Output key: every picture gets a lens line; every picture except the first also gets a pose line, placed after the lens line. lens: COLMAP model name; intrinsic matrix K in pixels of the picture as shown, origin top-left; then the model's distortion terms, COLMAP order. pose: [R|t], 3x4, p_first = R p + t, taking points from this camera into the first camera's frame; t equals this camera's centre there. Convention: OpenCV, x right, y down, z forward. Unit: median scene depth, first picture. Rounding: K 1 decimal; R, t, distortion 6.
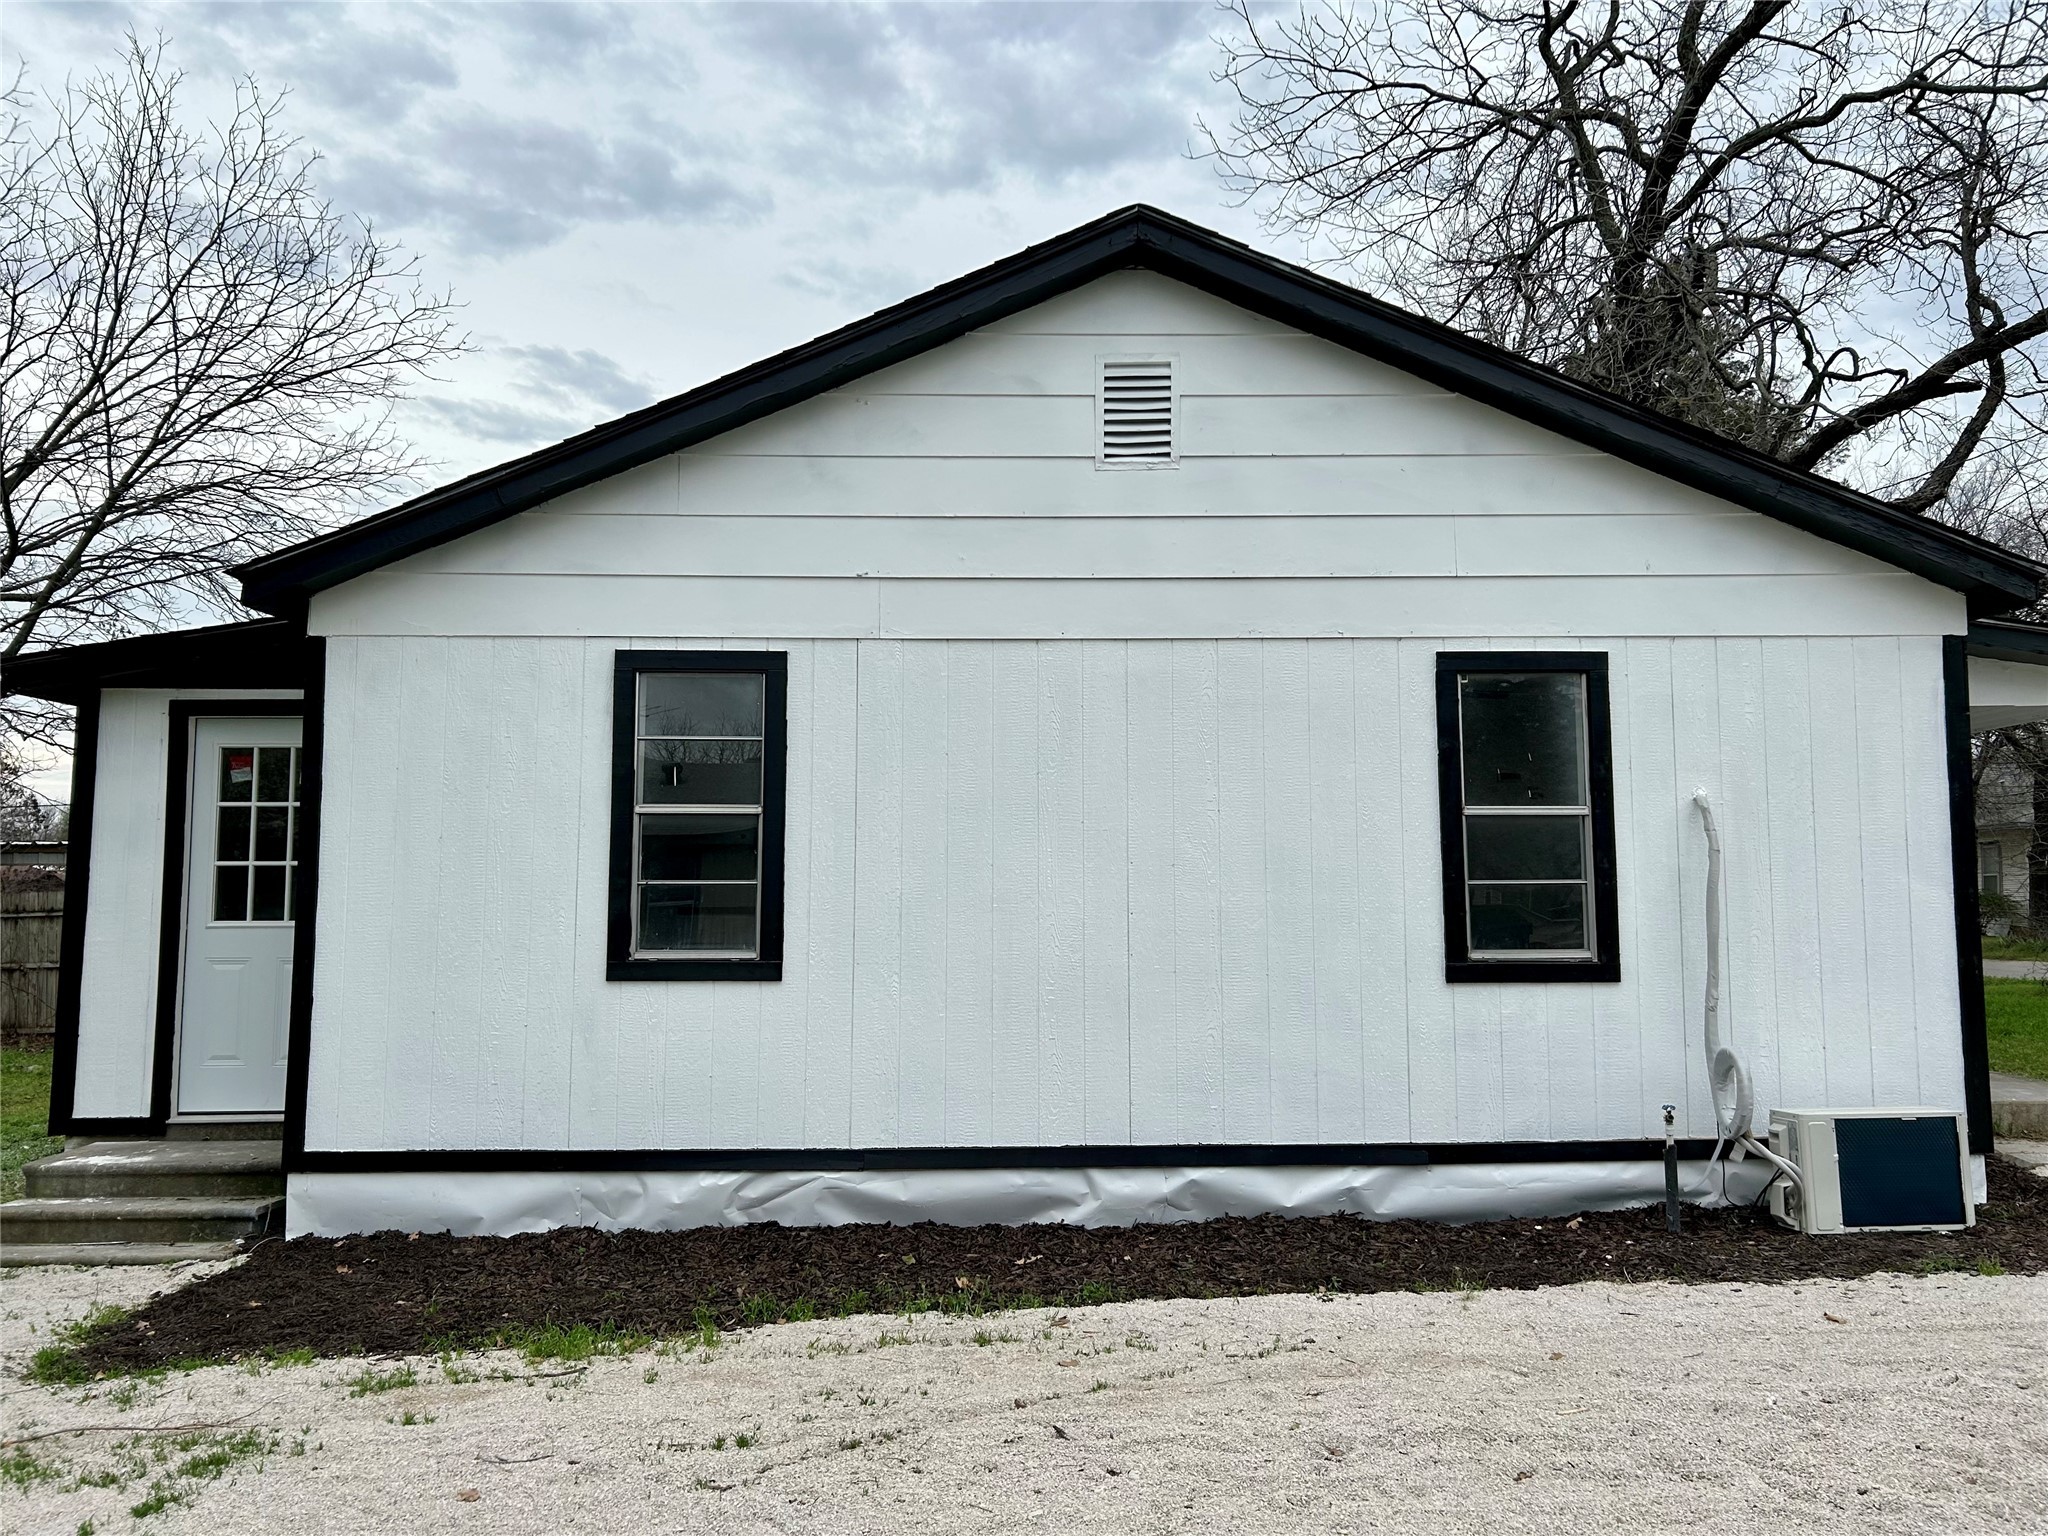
lens RADIAL K [[1522.6, 0, 1024.0], [0, 1522.6, 768.0], [0, 0, 1]] dist [0.069179, -0.079673]
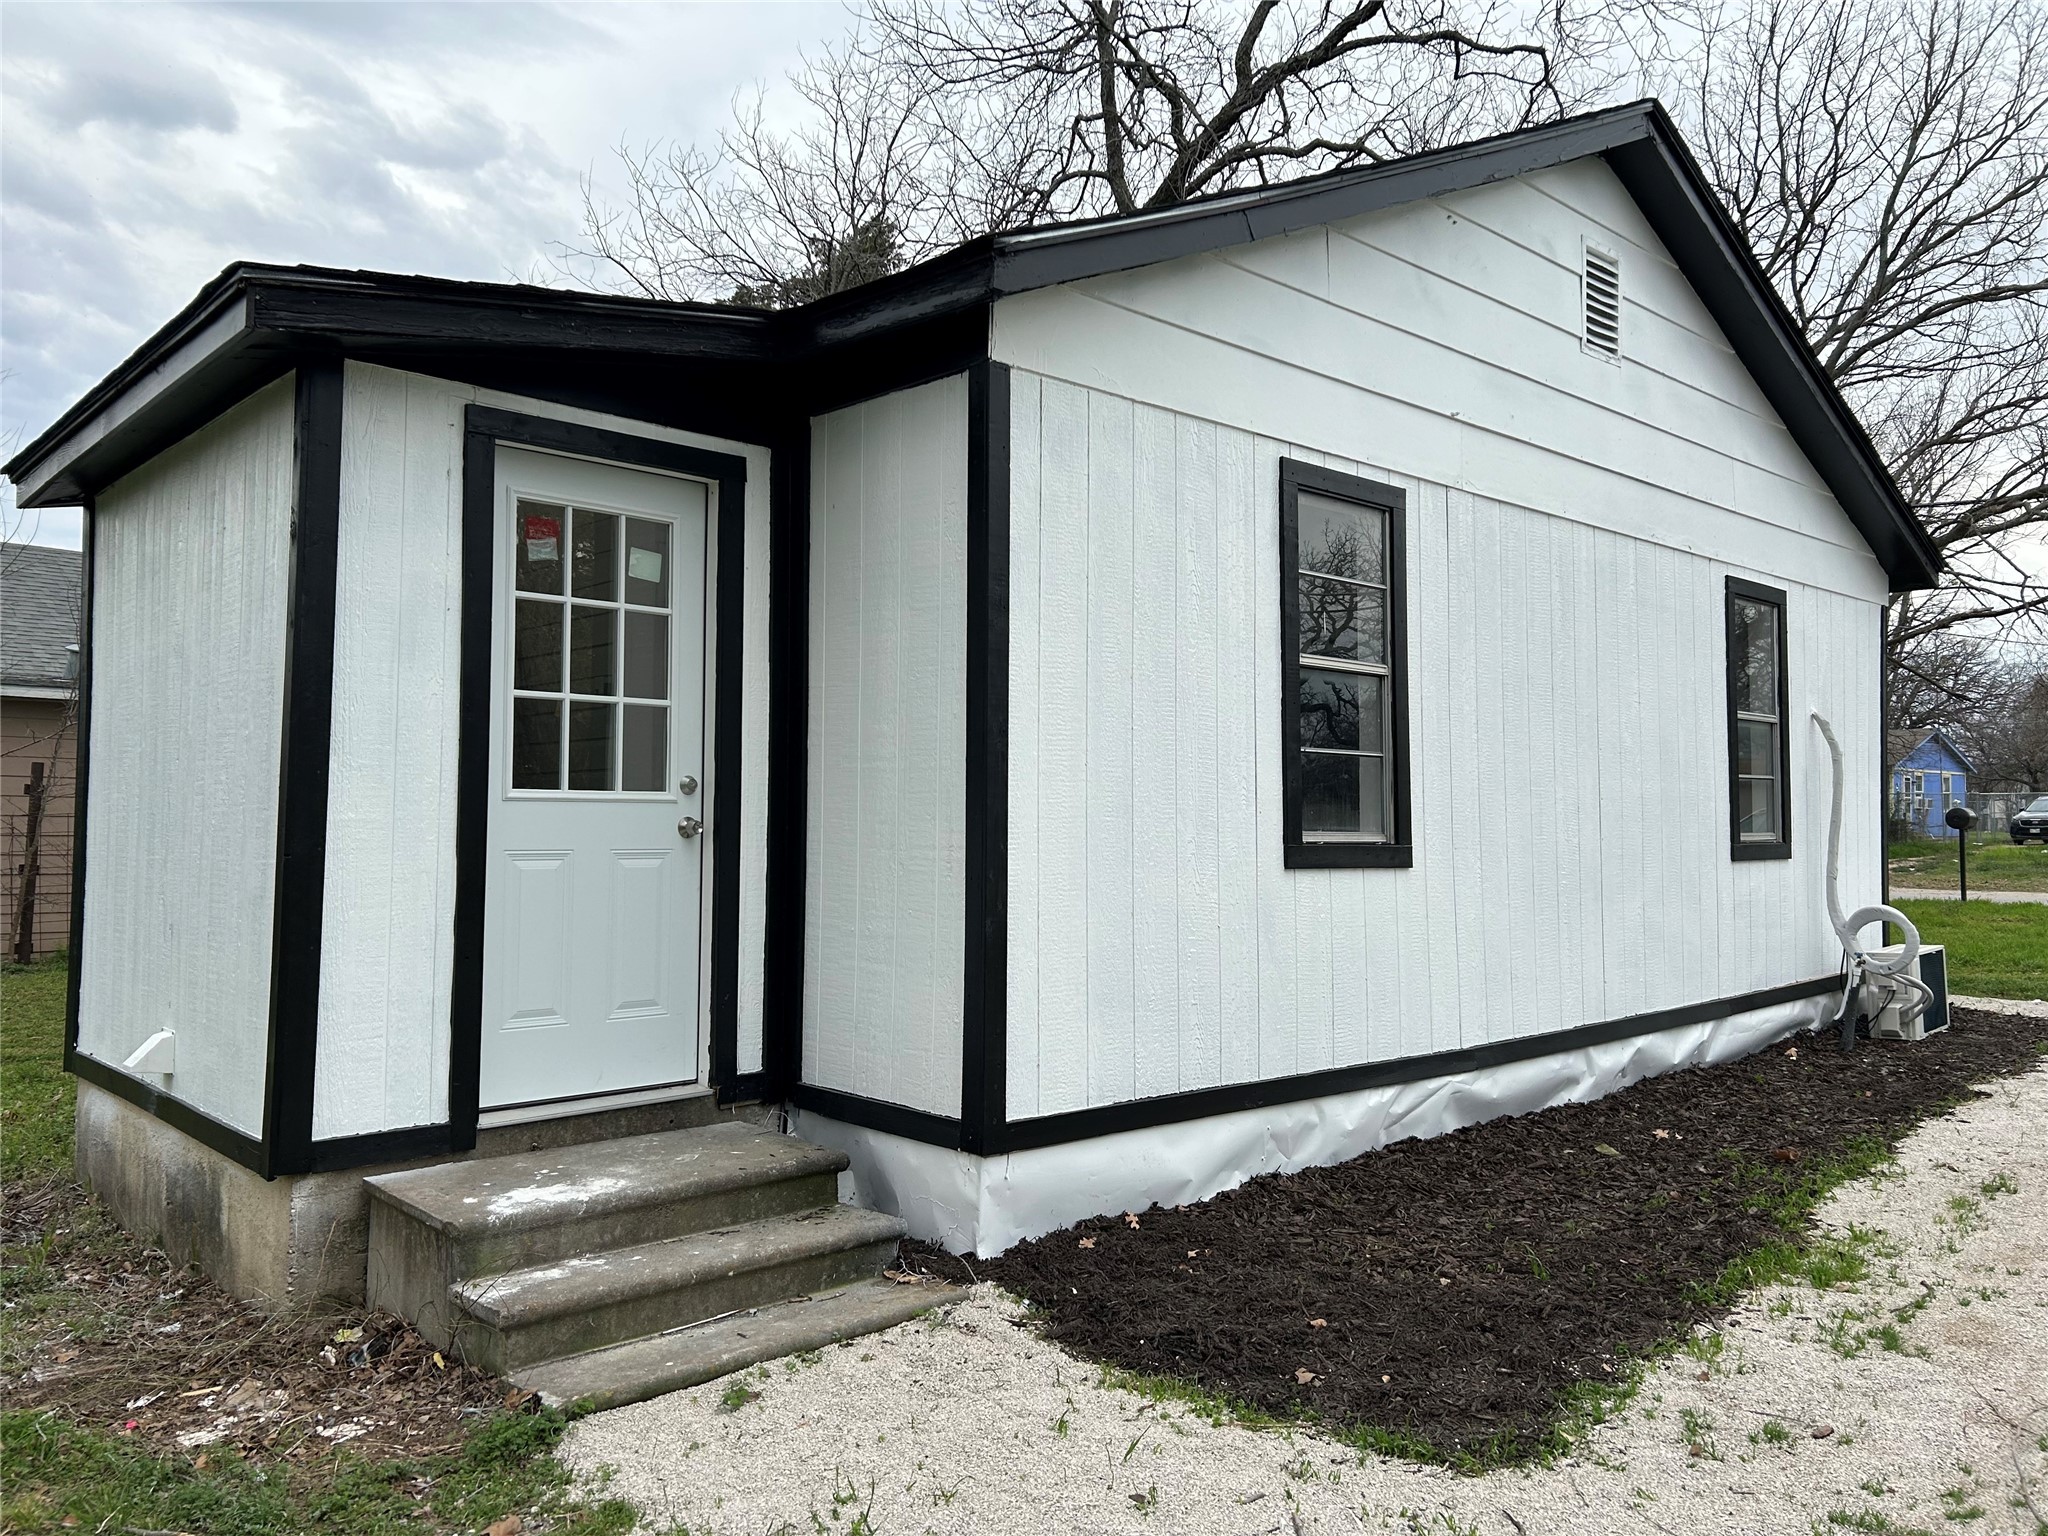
lens RADIAL K [[1522.6, 0, 1024.0], [0, 1522.6, 768.0], [0, 0, 1]] dist [0.069179, -0.079673]
pose [[0.742015, 0.029522, 0.669732, -0.893556], [-0.064854, 0.997505, 0.027884, 0.071068], [-0.667238, -0.064126, 0.742079, 0.489016]]
